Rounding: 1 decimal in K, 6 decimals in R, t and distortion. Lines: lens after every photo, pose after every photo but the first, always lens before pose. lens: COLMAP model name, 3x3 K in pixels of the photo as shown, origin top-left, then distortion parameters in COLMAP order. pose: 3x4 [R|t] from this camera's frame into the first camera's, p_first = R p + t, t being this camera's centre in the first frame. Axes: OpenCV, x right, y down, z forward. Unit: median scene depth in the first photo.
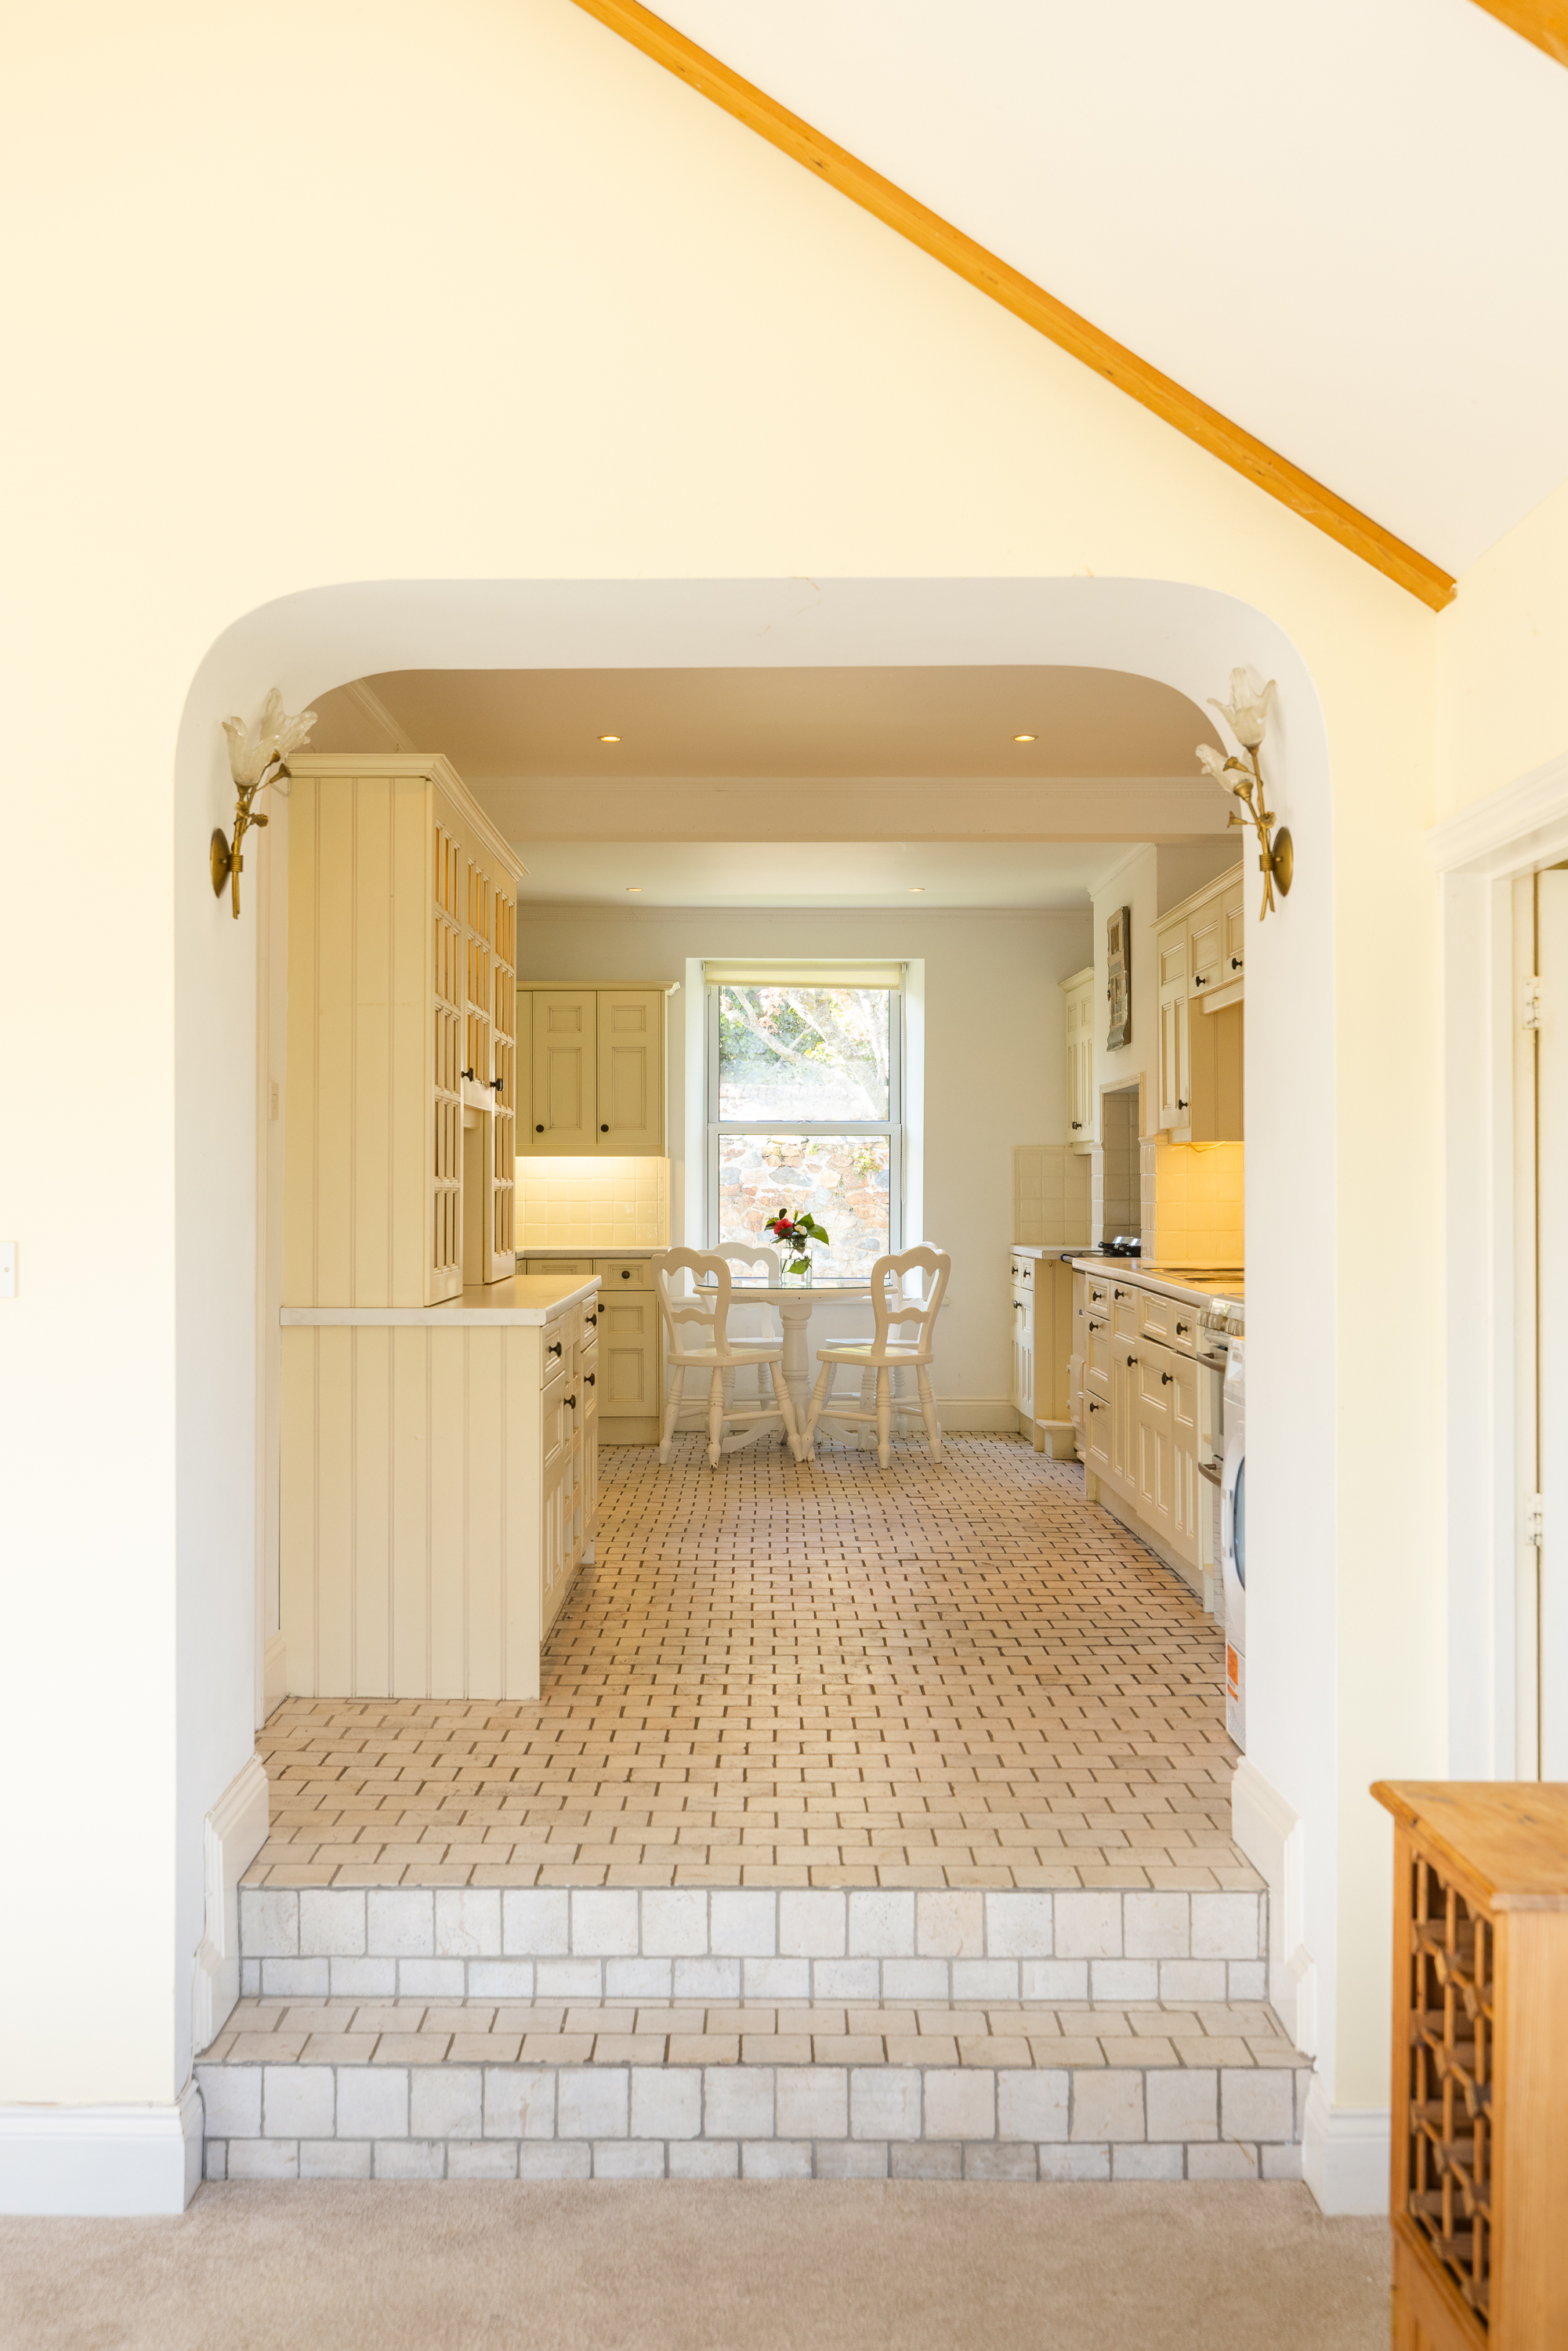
lens RADIAL K [[2270.3, 0, 766.1], [0, 2270.3, 1178.0], [0, 0, 1]] dist [0.001628, 0.000000]
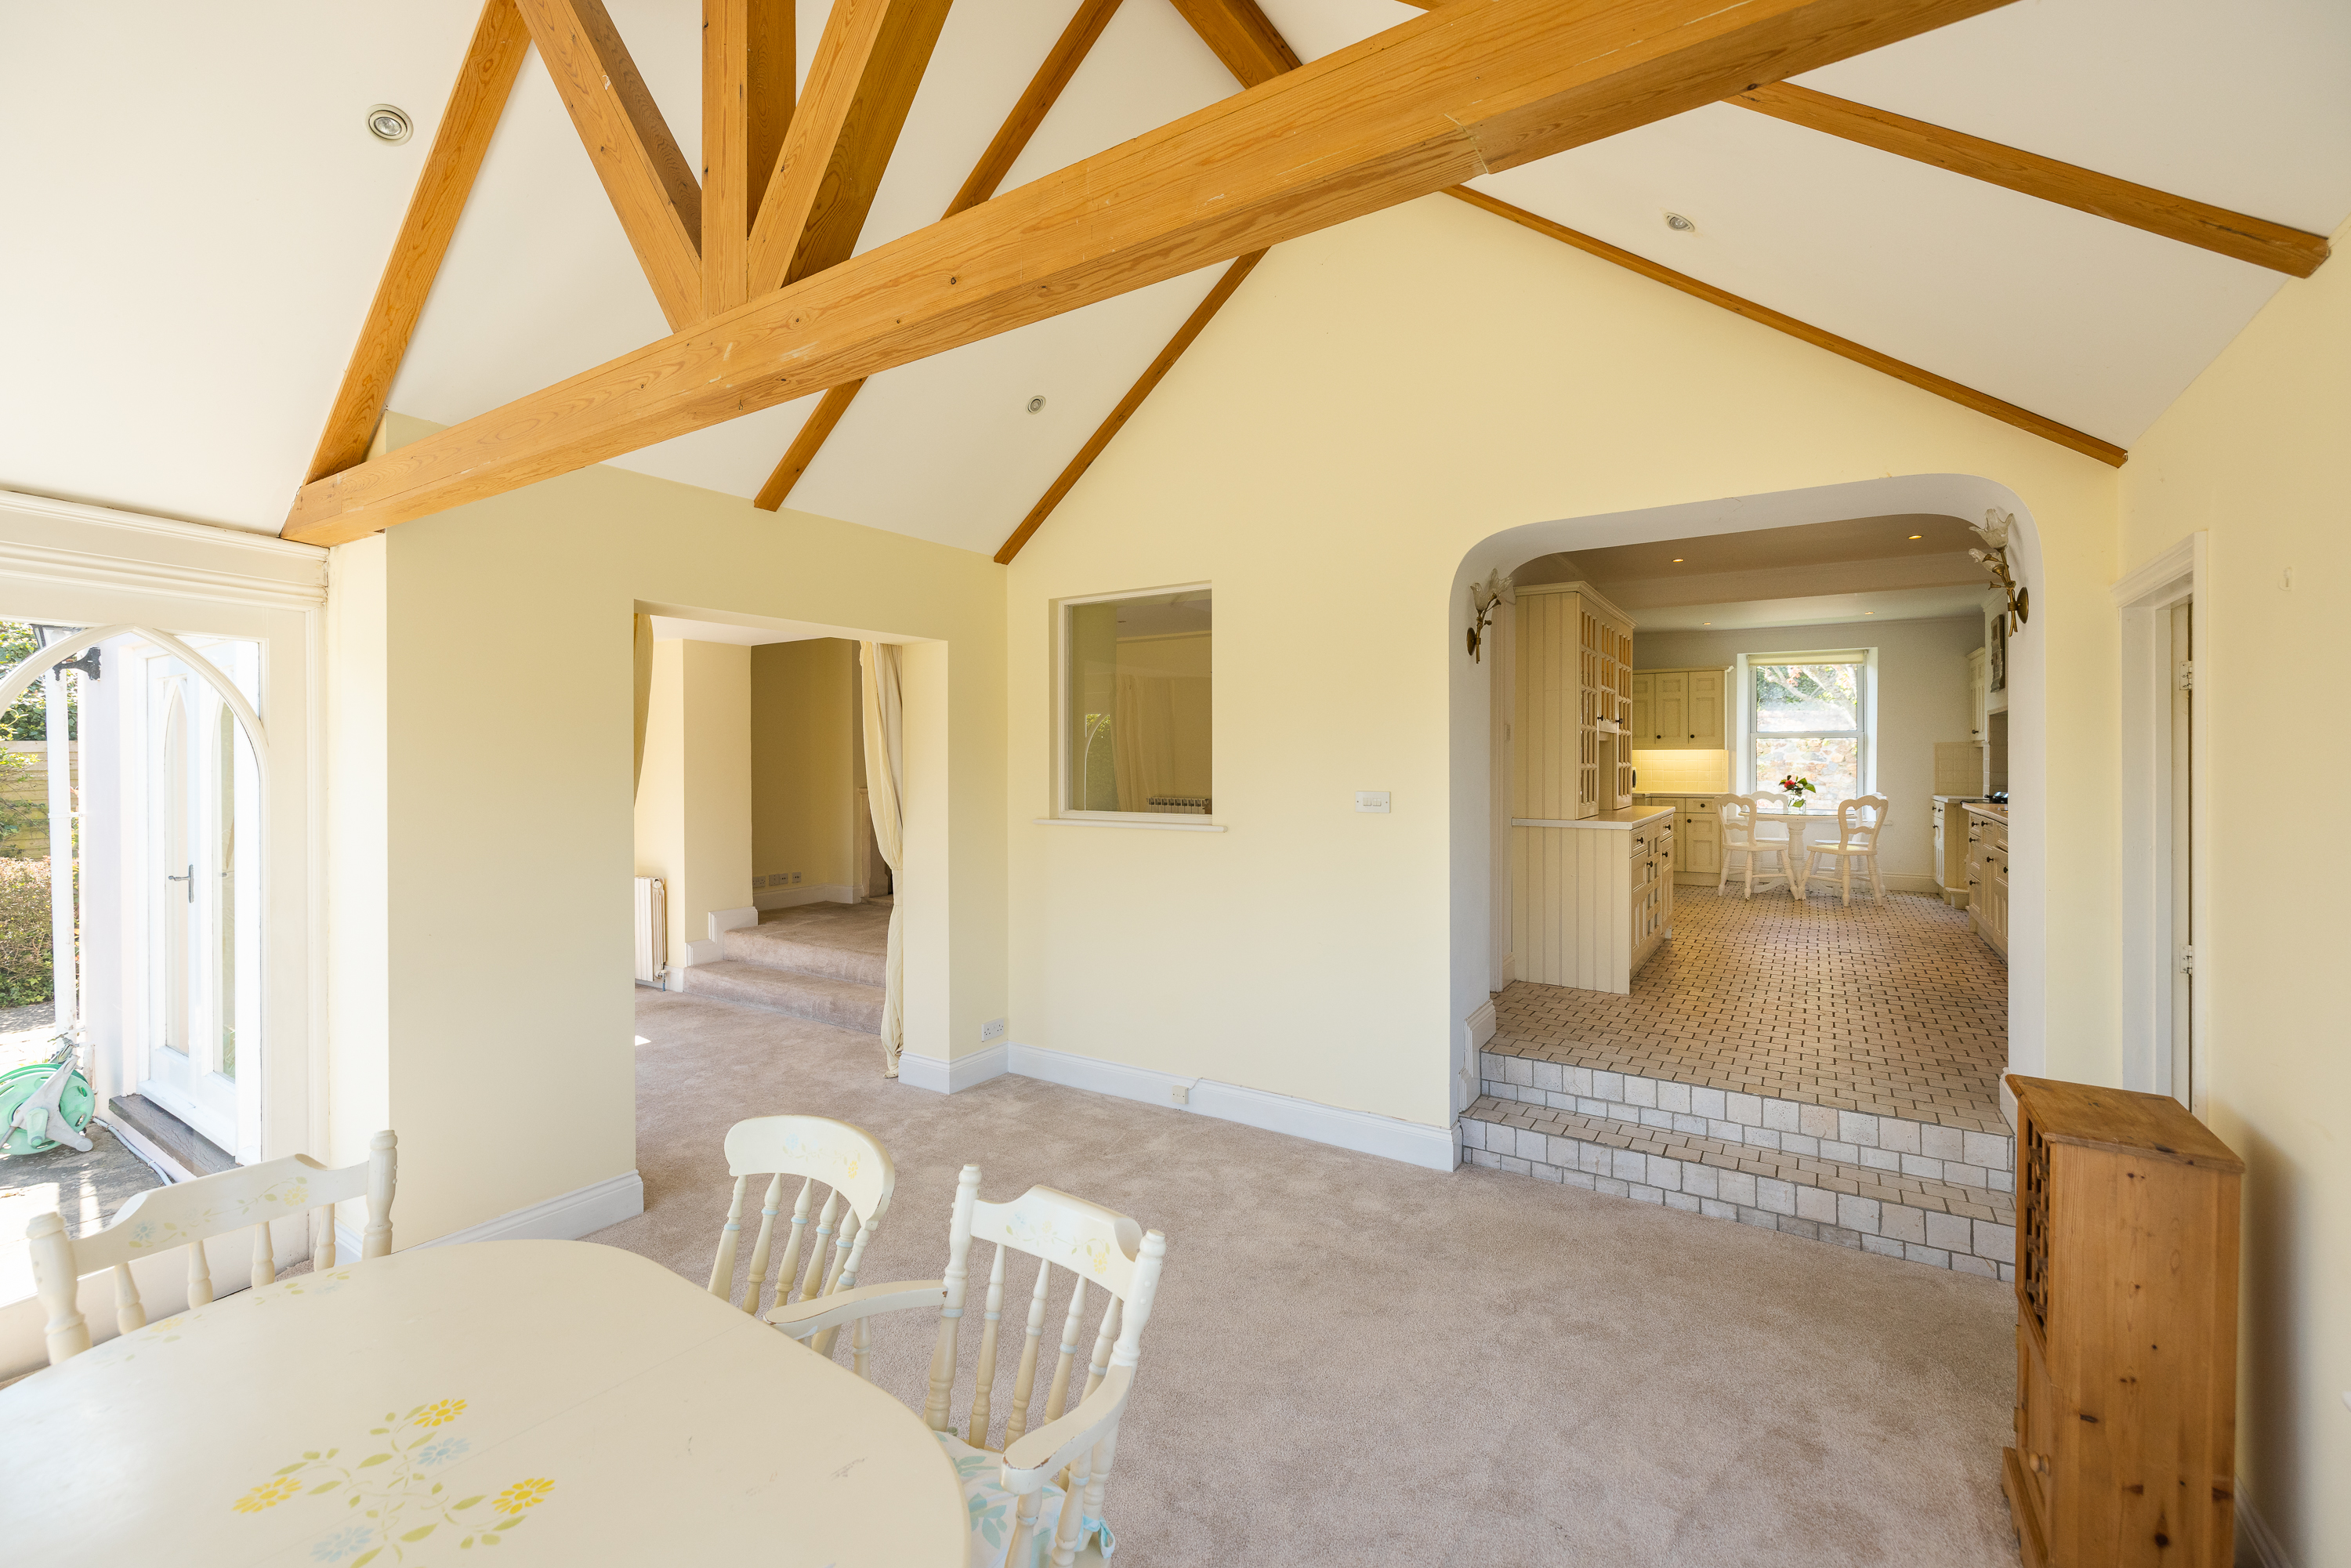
lens RADIAL K [[967.3, 0, 1198.3], [0, 967.3, 771.2], [0, 0, 1]] dist [-0.003388, 0.000168]
pose [[0.850310, 0.006983, -0.526236, 0.060372], [0.000293, 0.999906, 0.013741, -0.009470], [0.526282, -0.011838, 0.850228, -0.061875]]
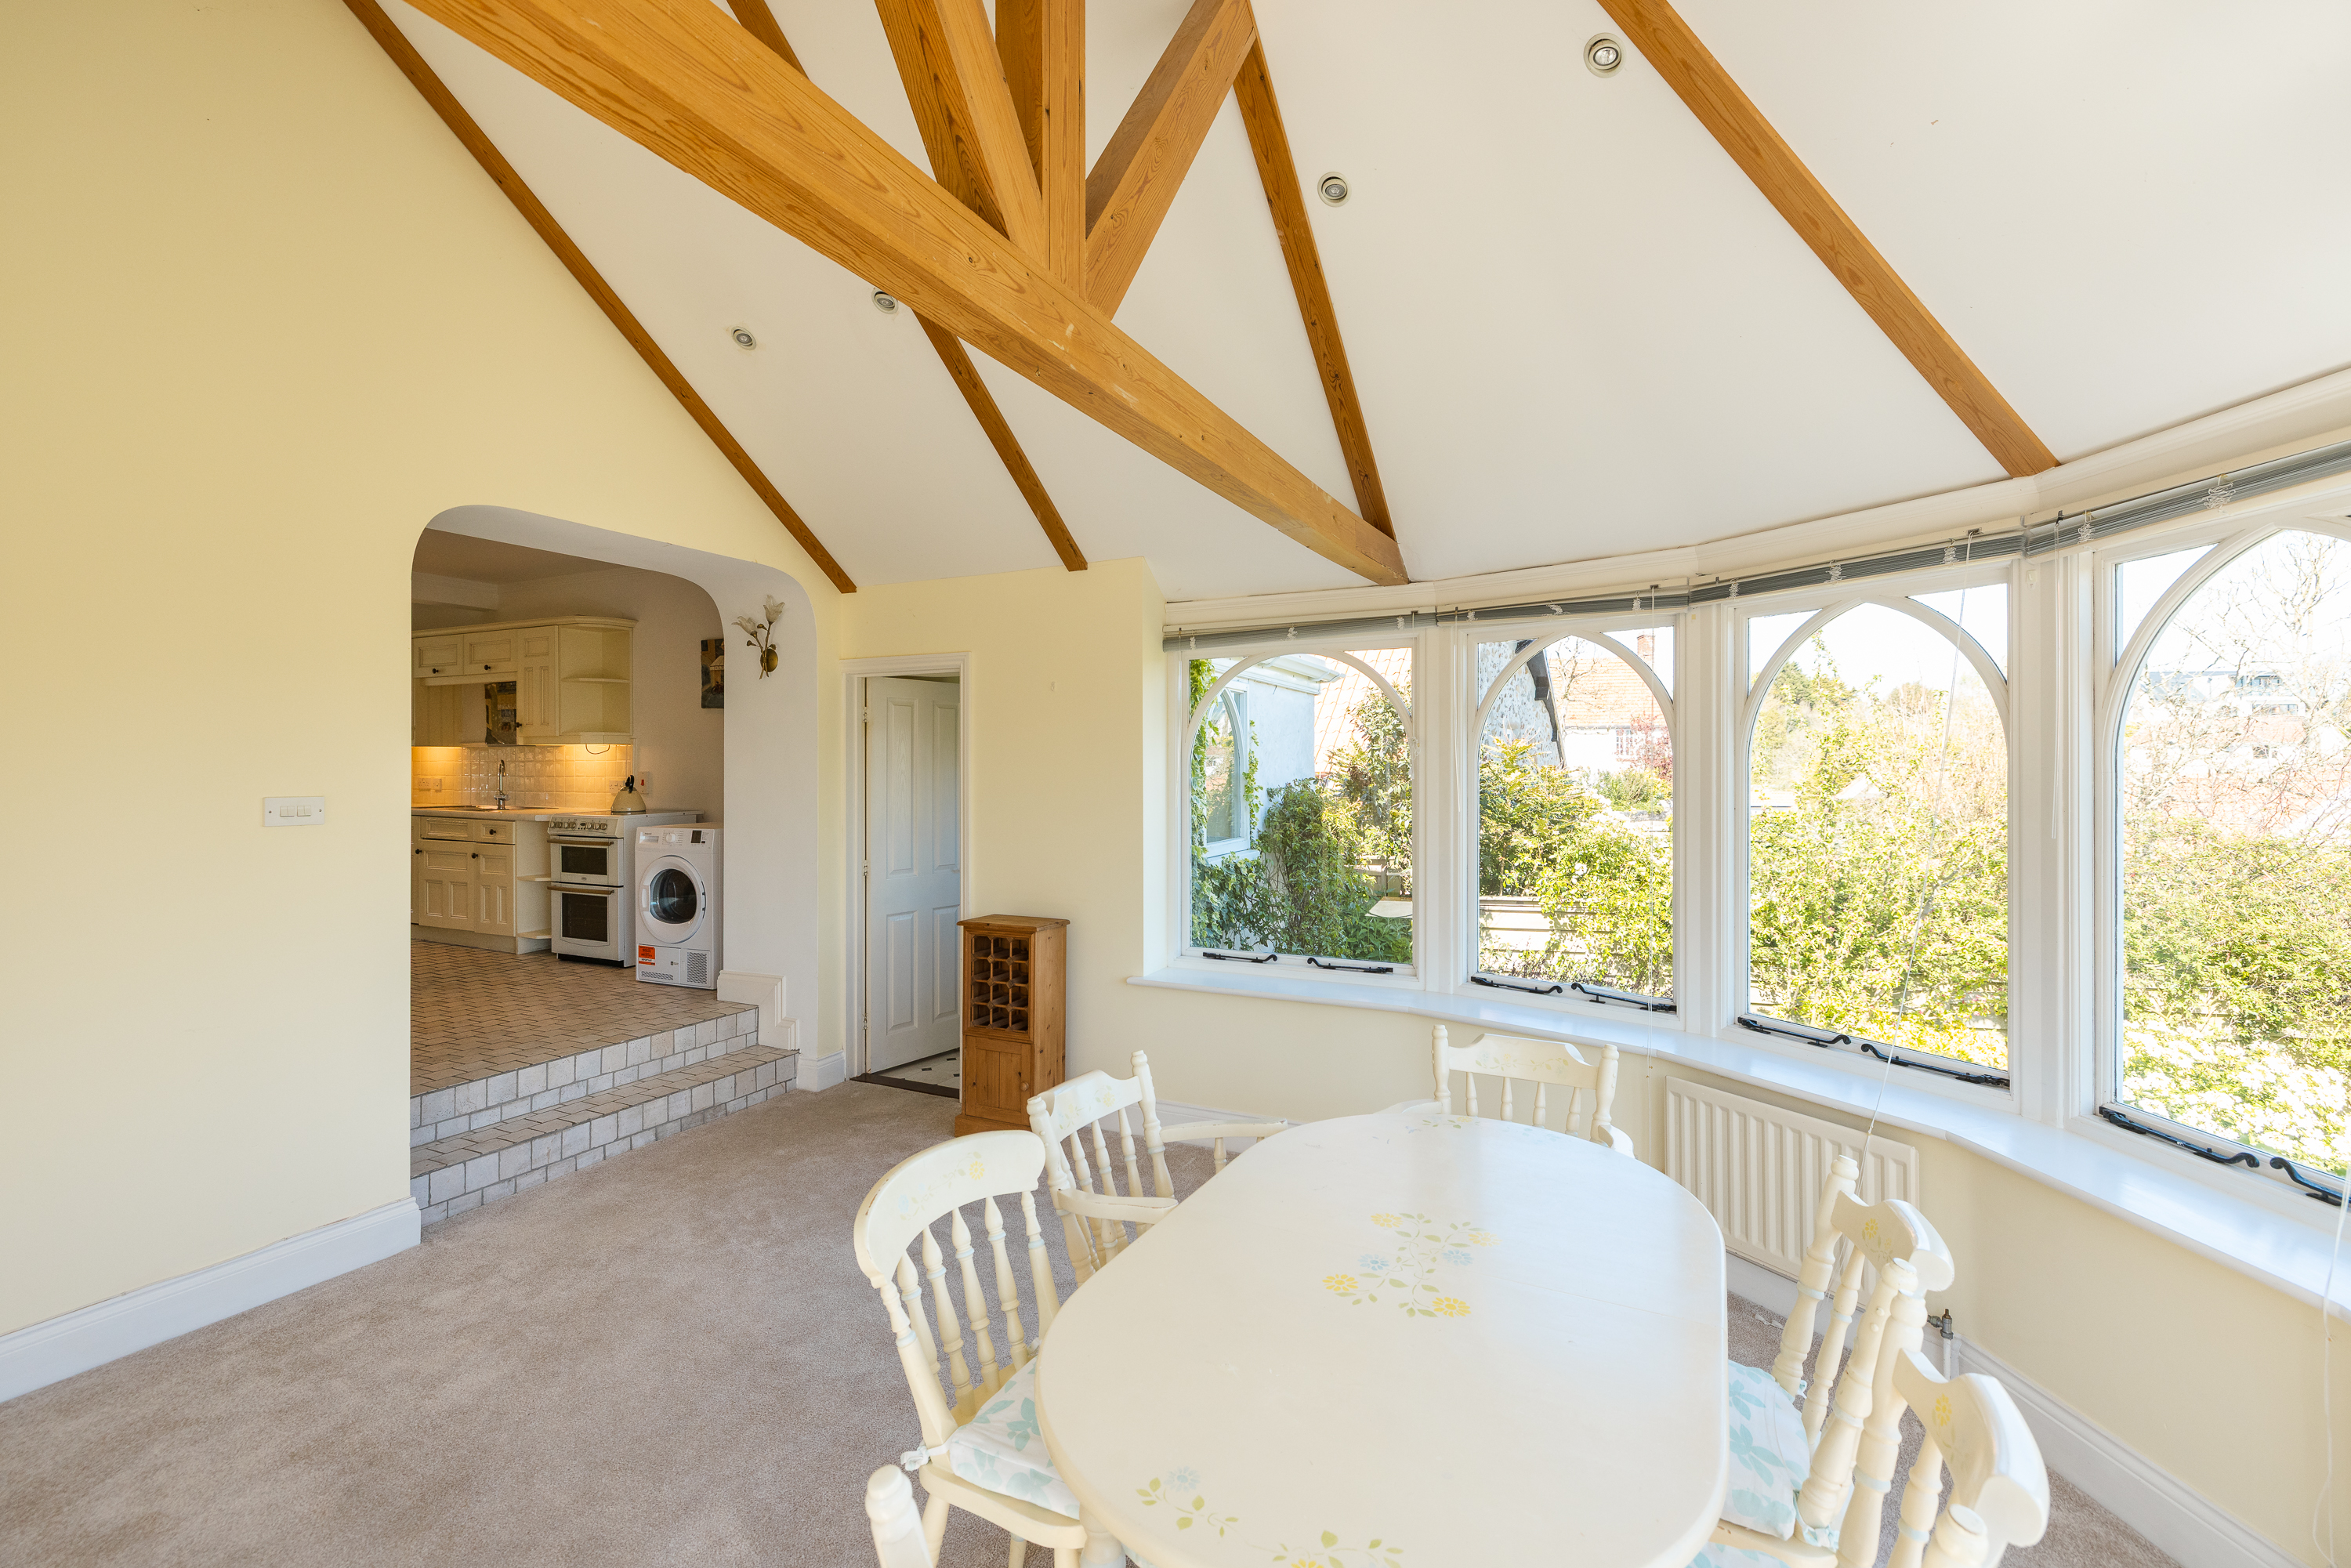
lens RADIAL K [[967.3, 0, 1162.8], [0, 967.3, 781.5], [0, 0, 1]] dist [-0.003388, 0.000168]
pose [[0.452518, -0.010431, 0.891694, -0.657580], [-0.003759, 0.999900, 0.013605, 0.000641], [-0.891747, -0.009508, 0.452434, -0.036063]]
